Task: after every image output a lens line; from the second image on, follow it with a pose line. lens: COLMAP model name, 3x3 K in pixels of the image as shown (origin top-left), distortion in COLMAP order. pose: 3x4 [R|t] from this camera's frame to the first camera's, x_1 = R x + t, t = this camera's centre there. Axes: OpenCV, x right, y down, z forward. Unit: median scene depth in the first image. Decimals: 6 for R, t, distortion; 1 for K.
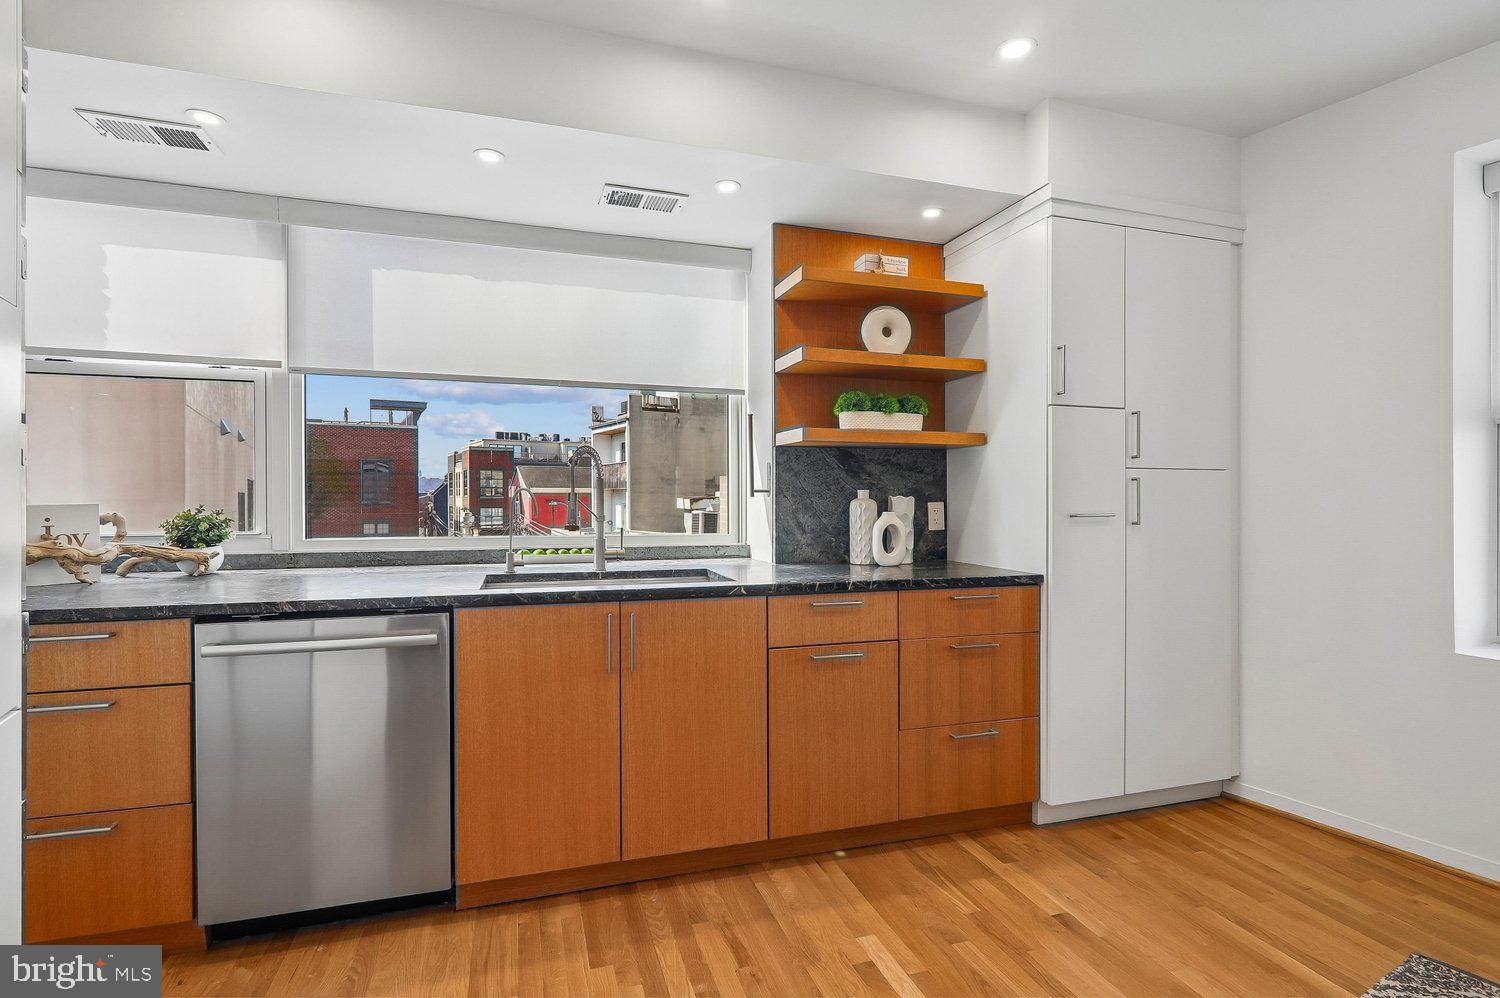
lens RADIAL K [[725.5, 0, 751.7], [0, 725.5, 495.2], [0, 0, 1]] dist [0.001952, 0.000310]
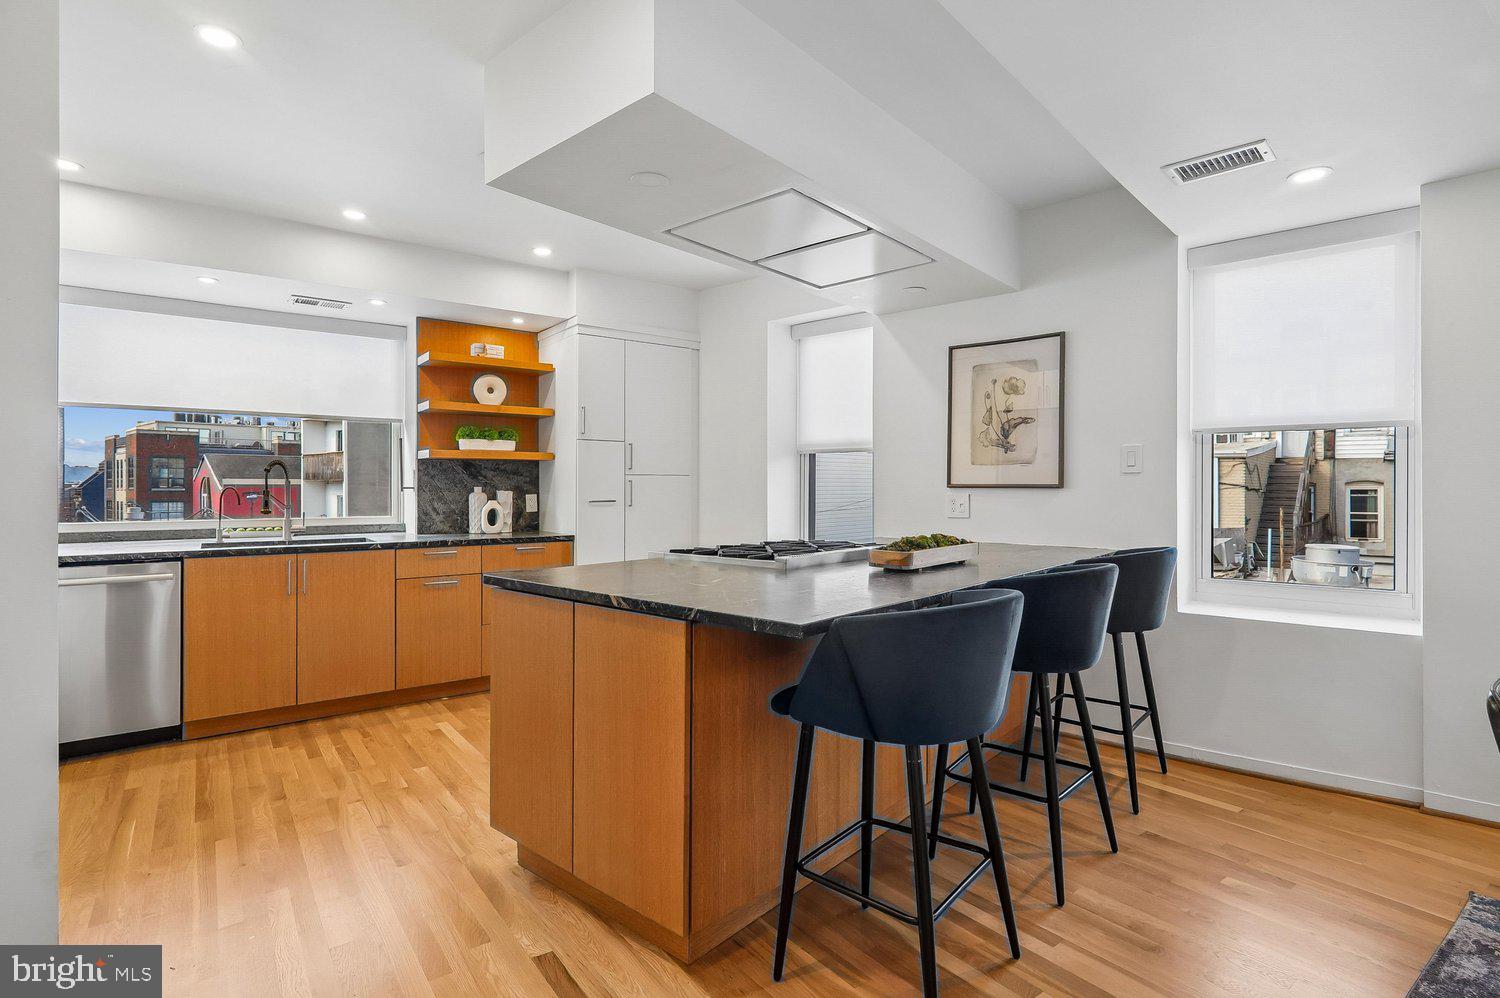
lens RADIAL K [[725.5, 0, 742.3], [0, 725.5, 475.8], [0, 0, 1]] dist [0.001952, 0.000310]
pose [[0.947104, 0.001861, 0.320923, 0.198058], [0.002438, 0.999913, -0.012993, -0.009775], [-0.320919, 0.013088, 0.947016, -0.724043]]
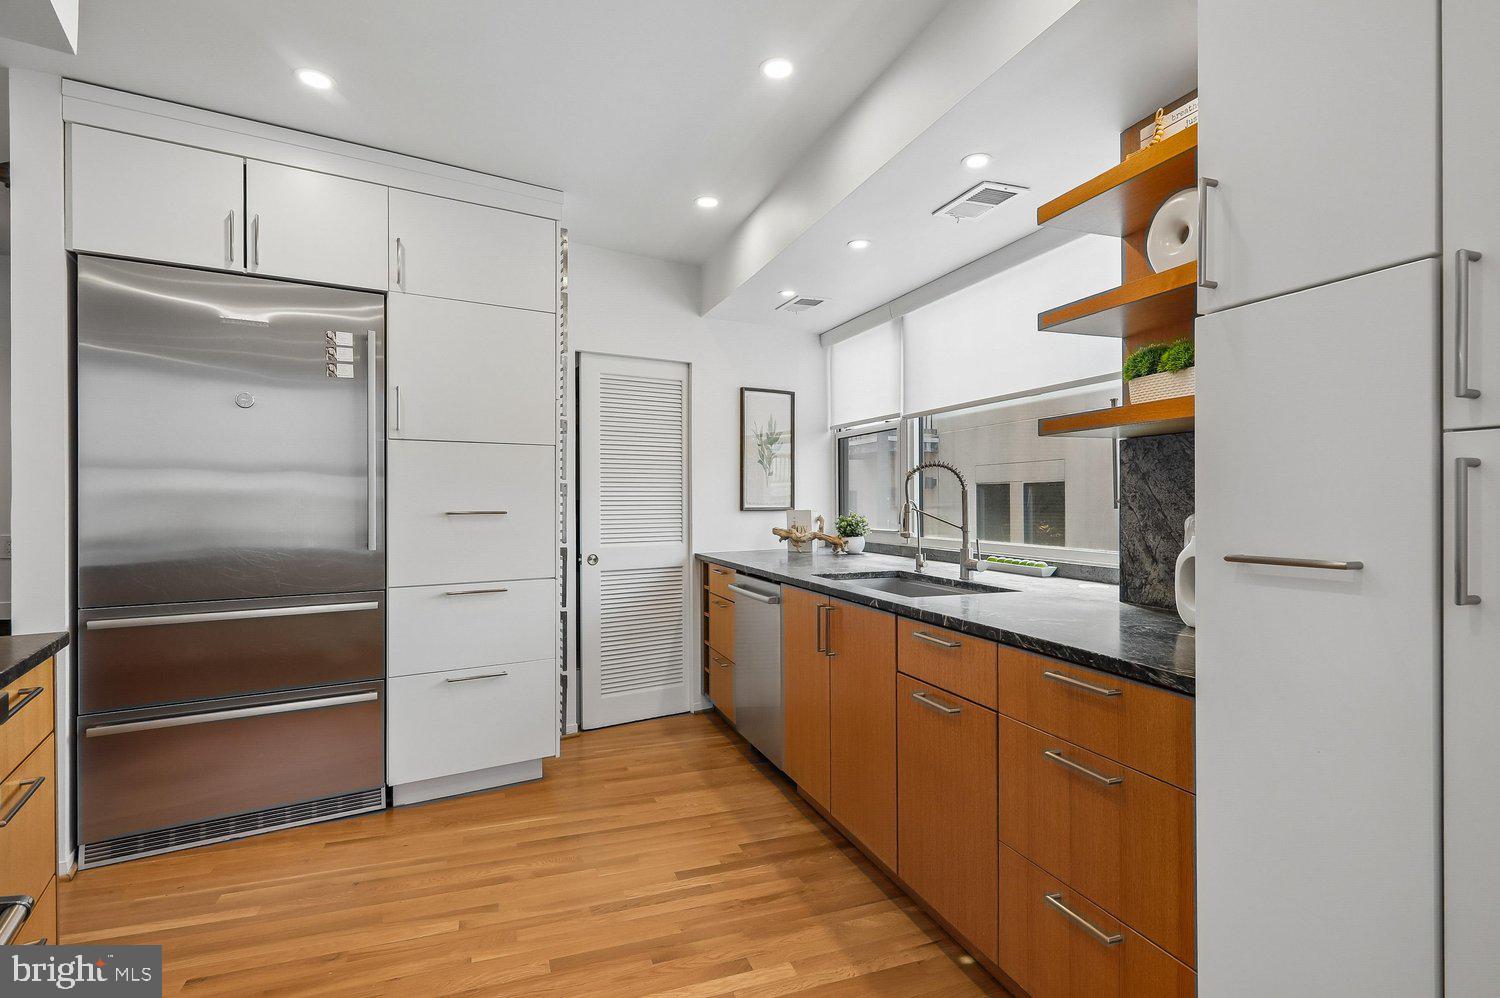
lens RADIAL K [[725.5, 0, 755.6], [0, 725.5, 501.6], [0, 0, 1]] dist [0.001952, 0.000310]
pose [[0.061683, -0.002431, -0.998093, 0.749318], [0.003530, 0.999991, -0.002218, -0.004677], [0.998090, -0.003387, 0.061691, 0.601683]]
